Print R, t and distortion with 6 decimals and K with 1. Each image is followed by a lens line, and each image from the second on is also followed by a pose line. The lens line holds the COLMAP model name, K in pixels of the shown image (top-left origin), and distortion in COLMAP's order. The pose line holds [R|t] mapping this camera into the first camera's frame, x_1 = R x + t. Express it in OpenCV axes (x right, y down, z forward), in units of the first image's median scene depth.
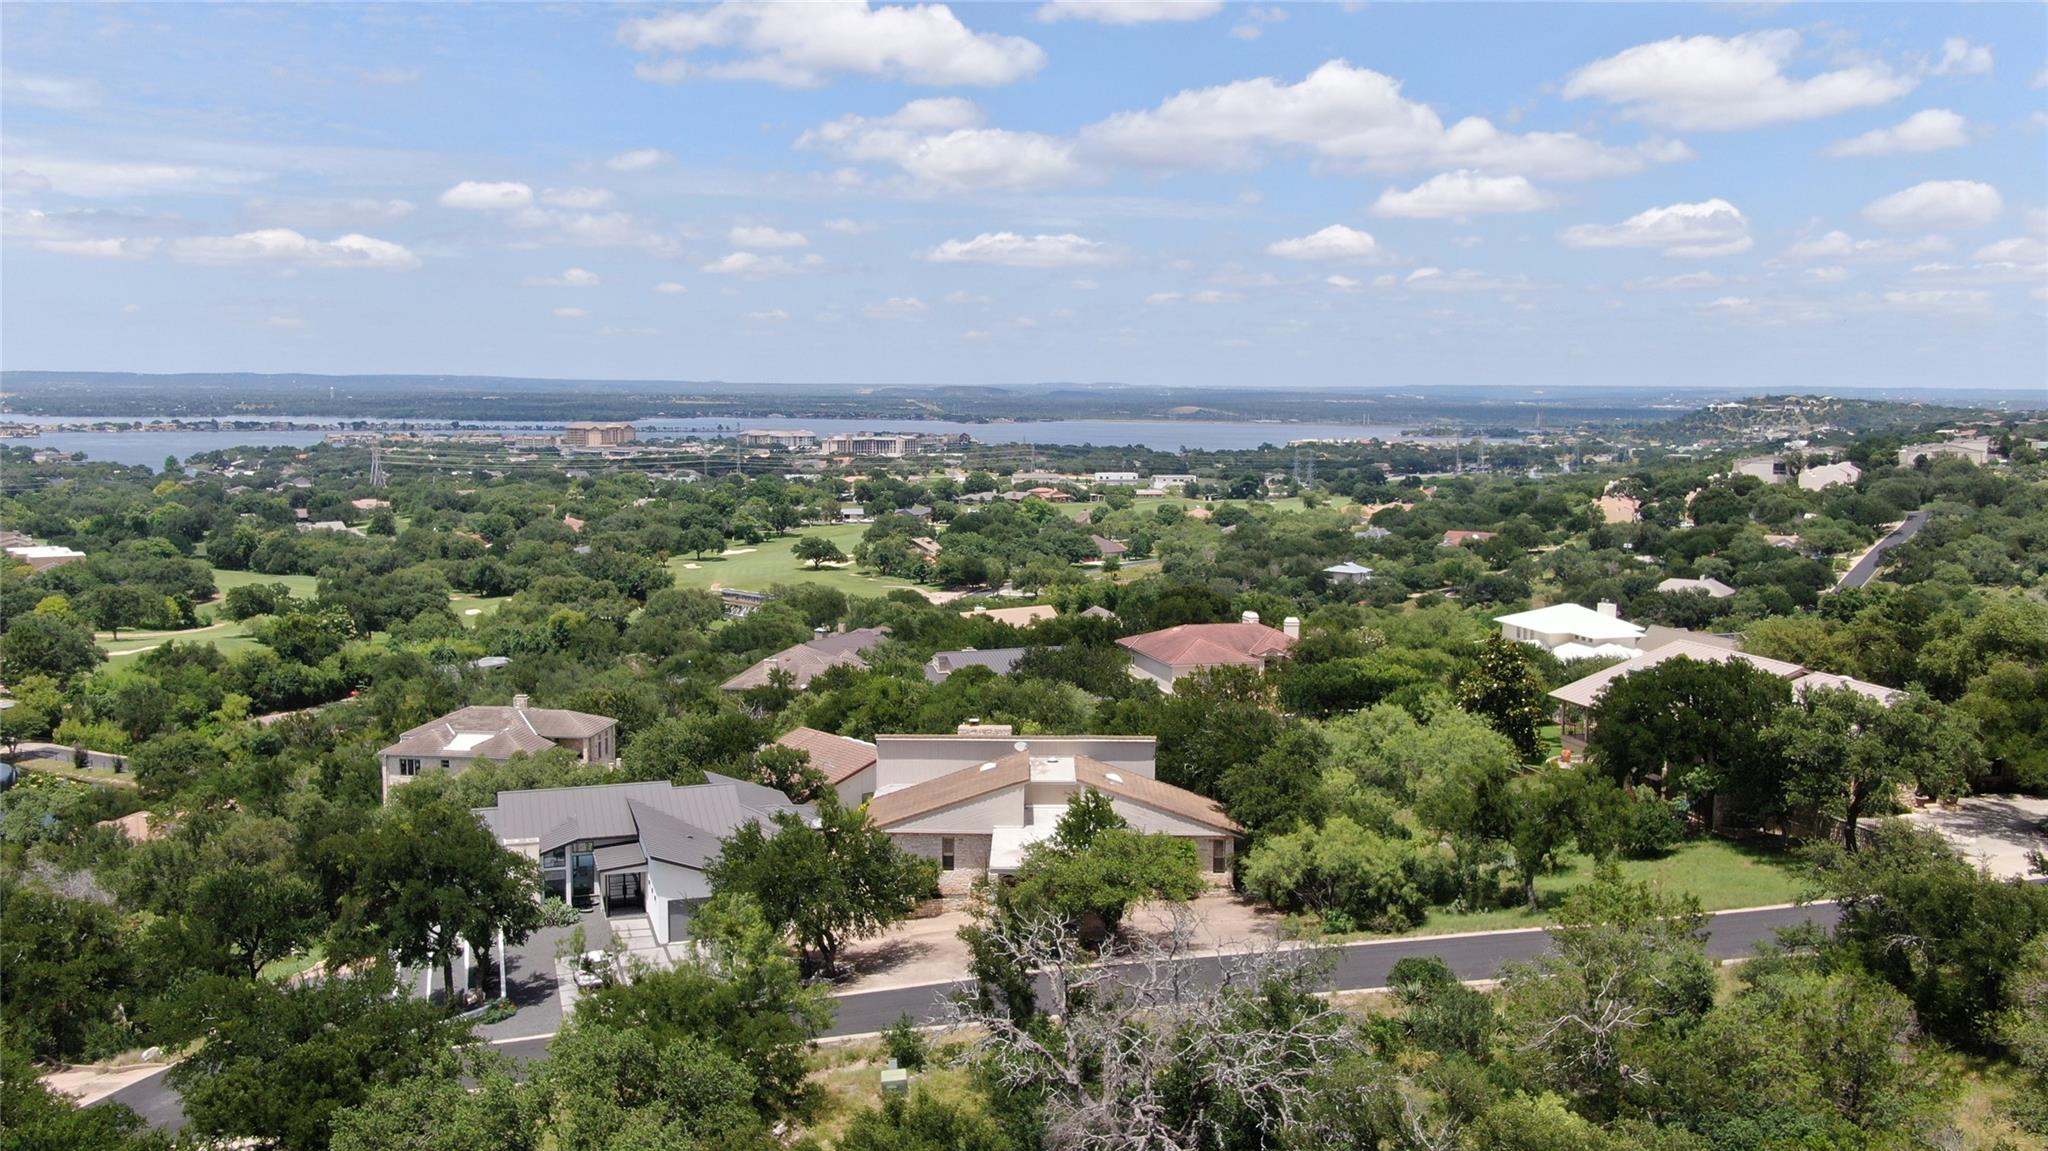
lens RADIAL K [[1679.0, 0, 1014.4], [0, 1679.0, 583.3], [0, 0, 1]] dist [0.004816, -0.012180]
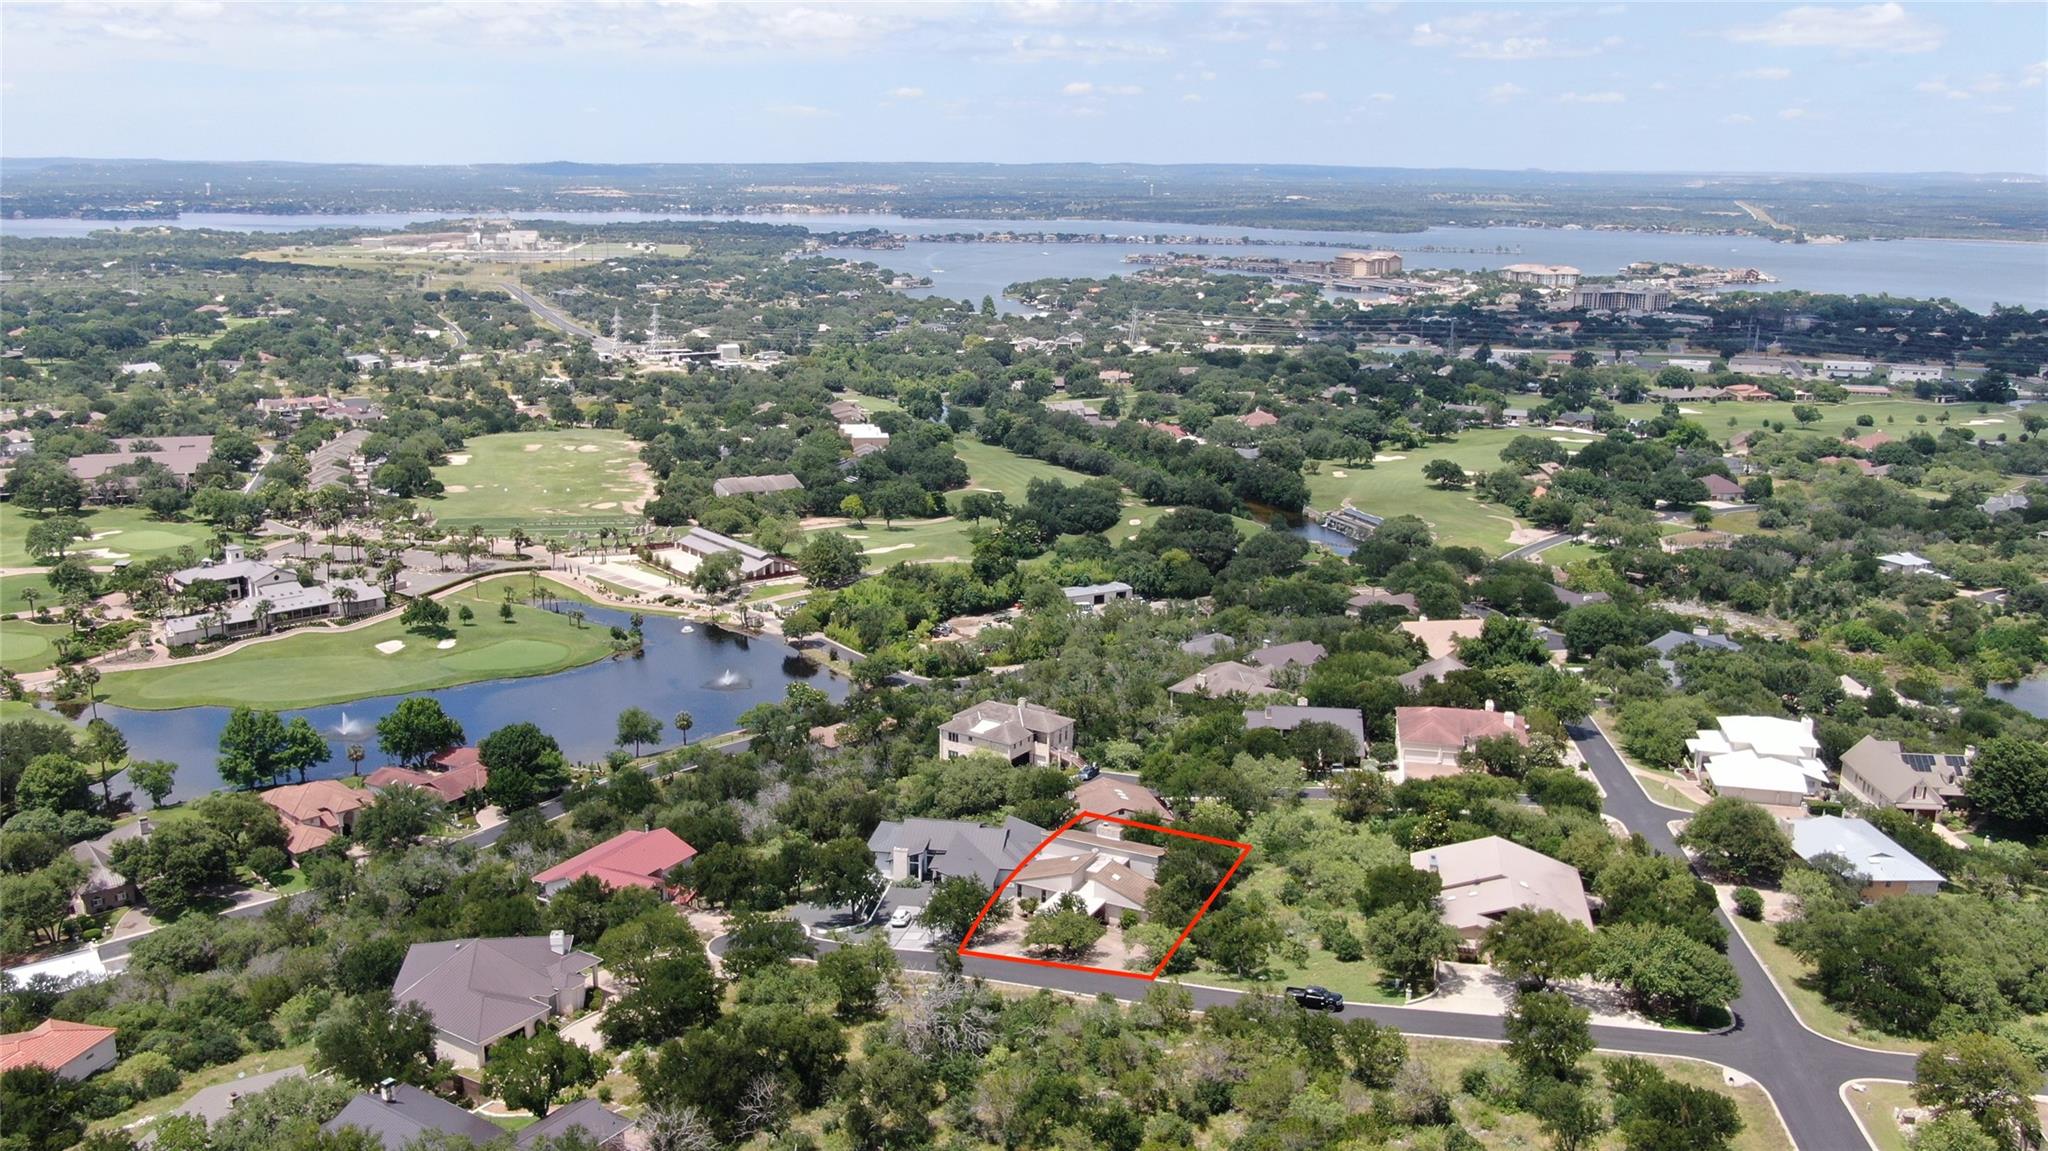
lens RADIAL K [[1679.0, 0, 1014.4], [0, 1679.0, 583.3], [0, 0, 1]] dist [0.004816, -0.012180]
pose [[0.891992, 0.110725, -0.438282, 0.098232], [-0.055315, 0.988988, 0.137273, -0.064125], [0.448655, -0.098202, 0.888293, -0.114282]]
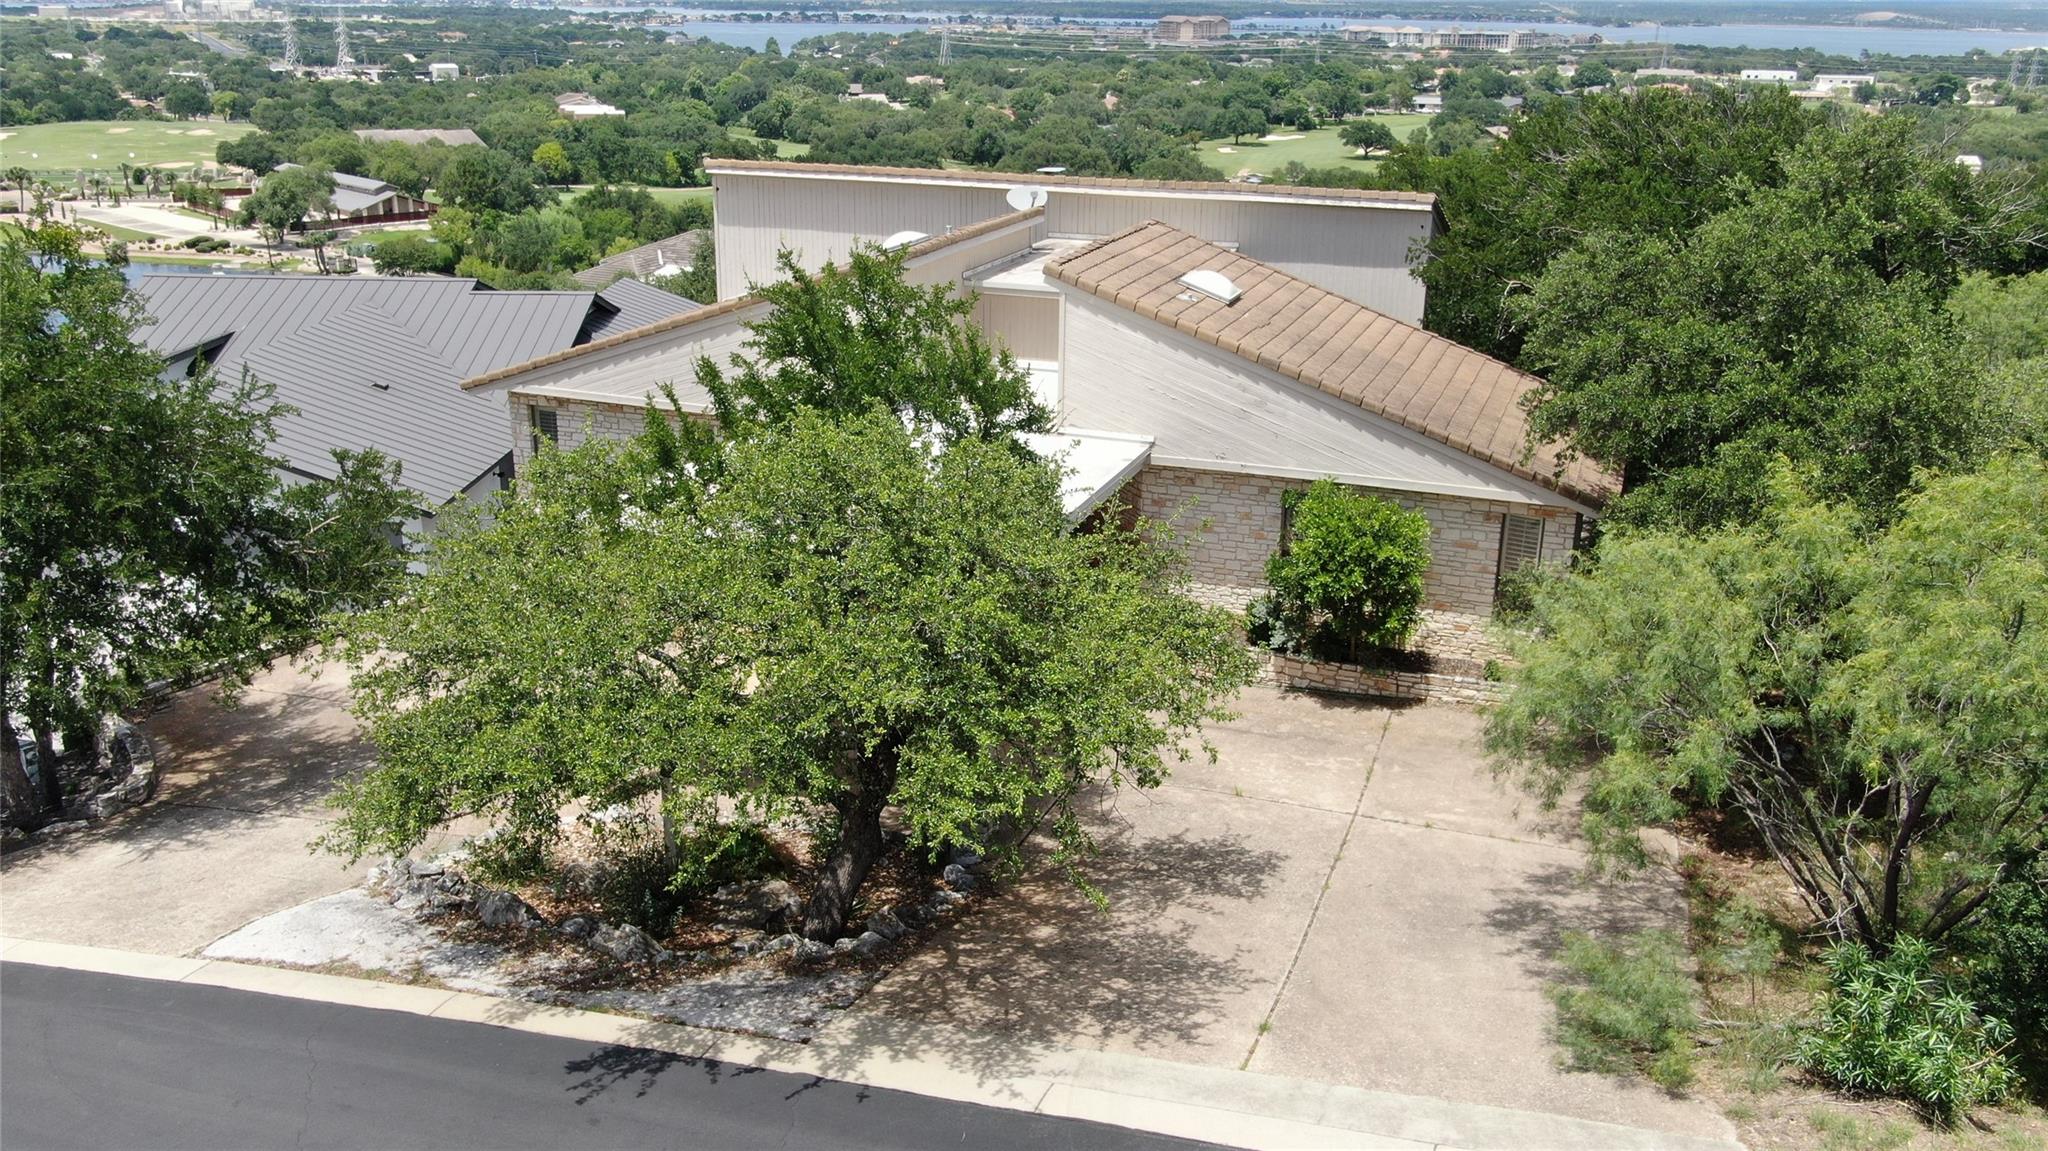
lens RADIAL K [[1679.0, 0, 1014.4], [0, 1679.0, 583.3], [0, 0, 1]] dist [0.004816, -0.012180]
pose [[0.938133, 0.120040, -0.324804, 0.014738], [-0.045287, 0.972467, 0.228599, 0.011160], [0.343302, -0.199747, 0.917739, 0.076811]]
